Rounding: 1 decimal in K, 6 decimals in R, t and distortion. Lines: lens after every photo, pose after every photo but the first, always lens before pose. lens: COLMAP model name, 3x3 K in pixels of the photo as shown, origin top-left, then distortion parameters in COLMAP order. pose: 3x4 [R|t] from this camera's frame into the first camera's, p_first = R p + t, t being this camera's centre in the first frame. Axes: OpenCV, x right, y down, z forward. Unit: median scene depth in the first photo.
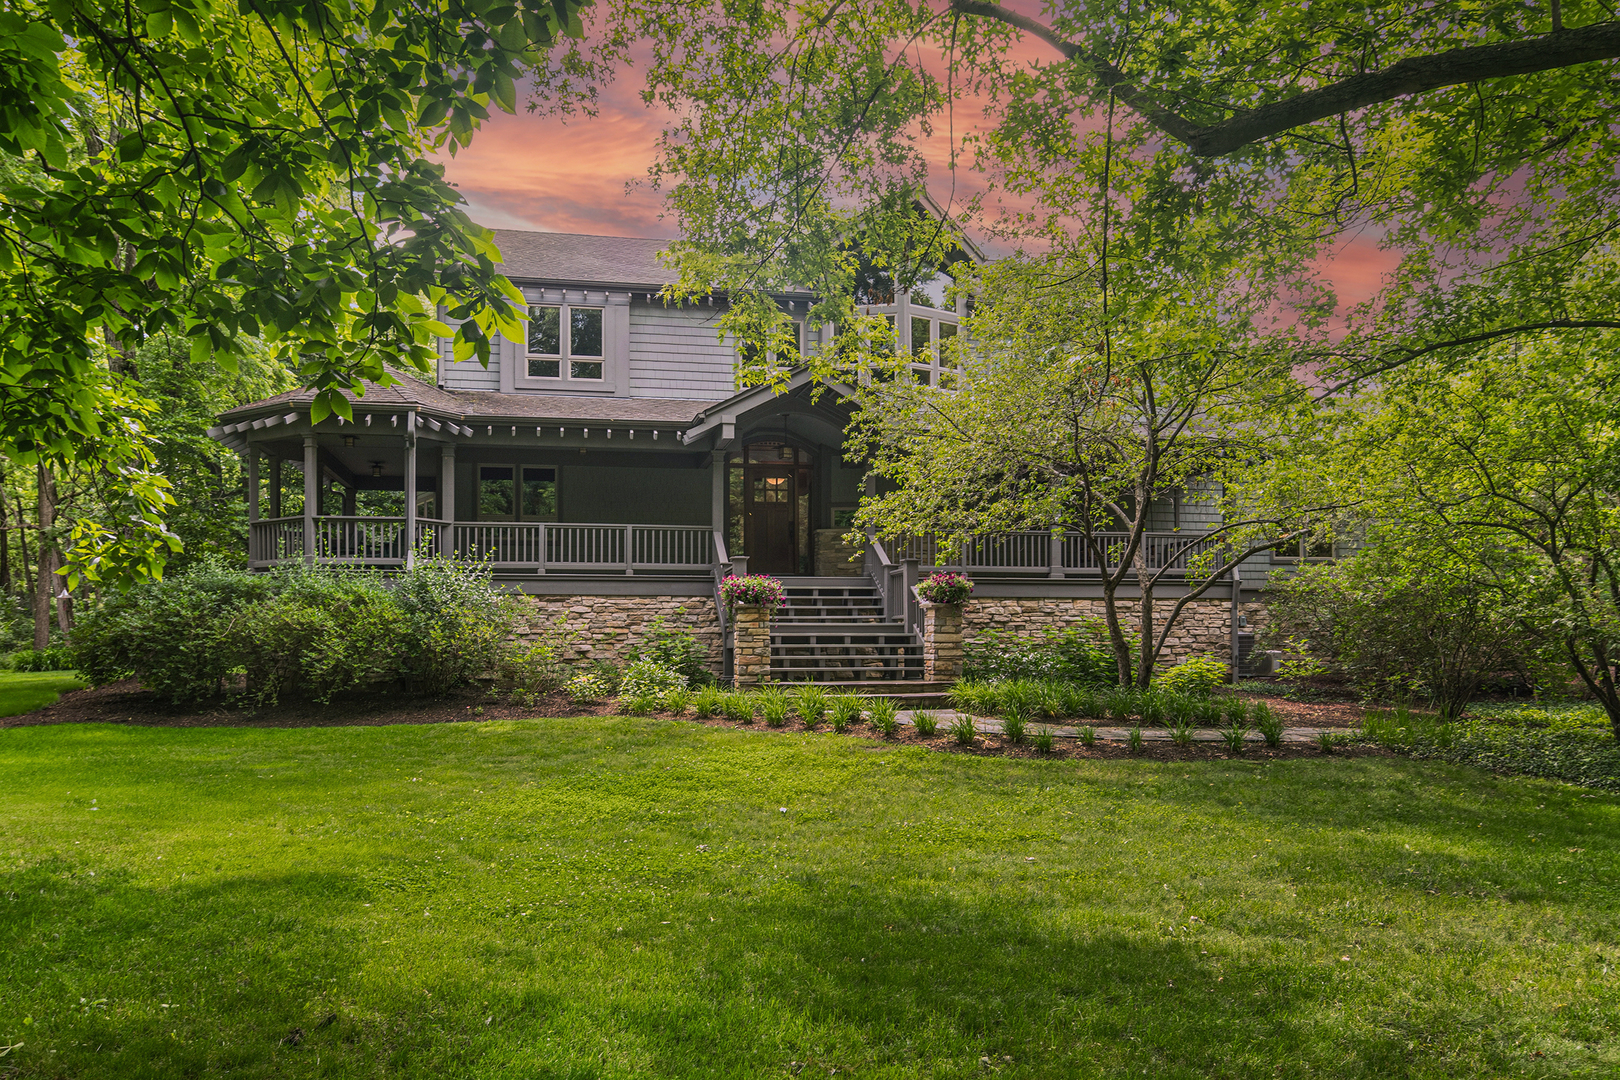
lens RADIAL K [[1183.6, 0, 809.8], [0, 1183.6, 547.7], [0, 0, 1]] dist [-0.010629, 0.001140]
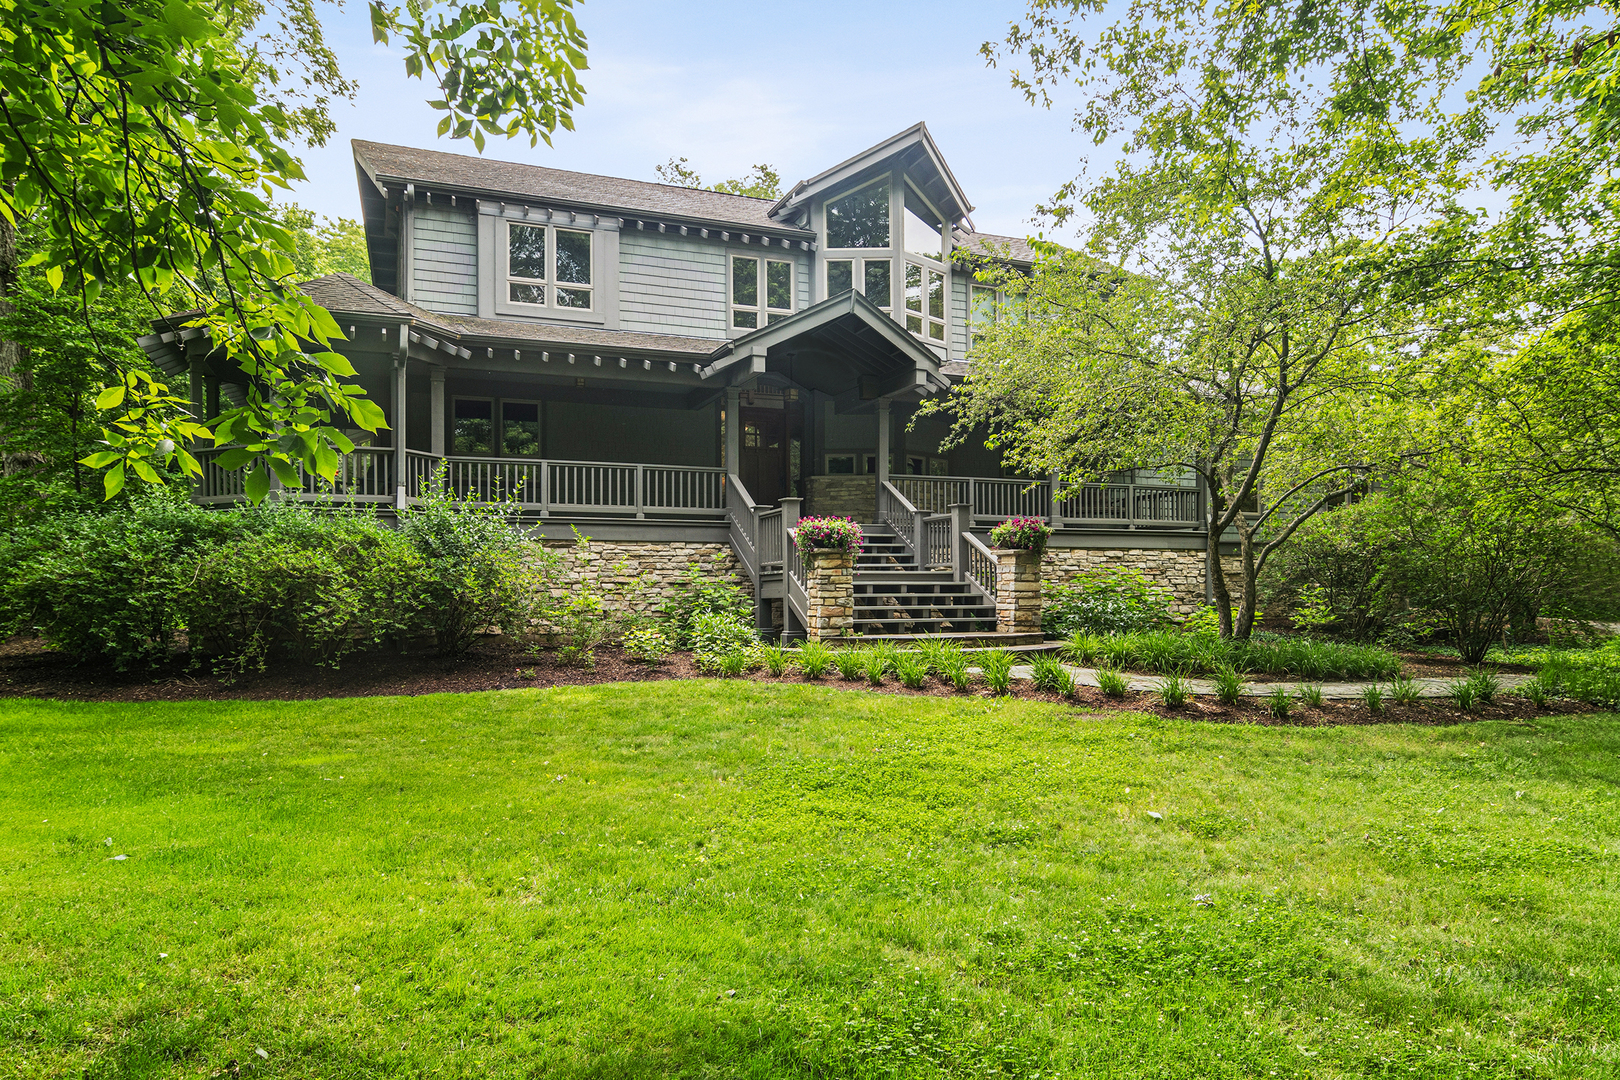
lens RADIAL K [[1023.2, 0, 809.8], [0, 1023.2, 535.3], [0, 0, 1]] dist [-0.000516, -0.000277]
pose [[0.983790, 0.007917, 0.179147, -0.171749], [-0.012173, 0.999669, 0.022668, 0.016737], [-0.178908, -0.024481, 0.983561, 0.202886]]
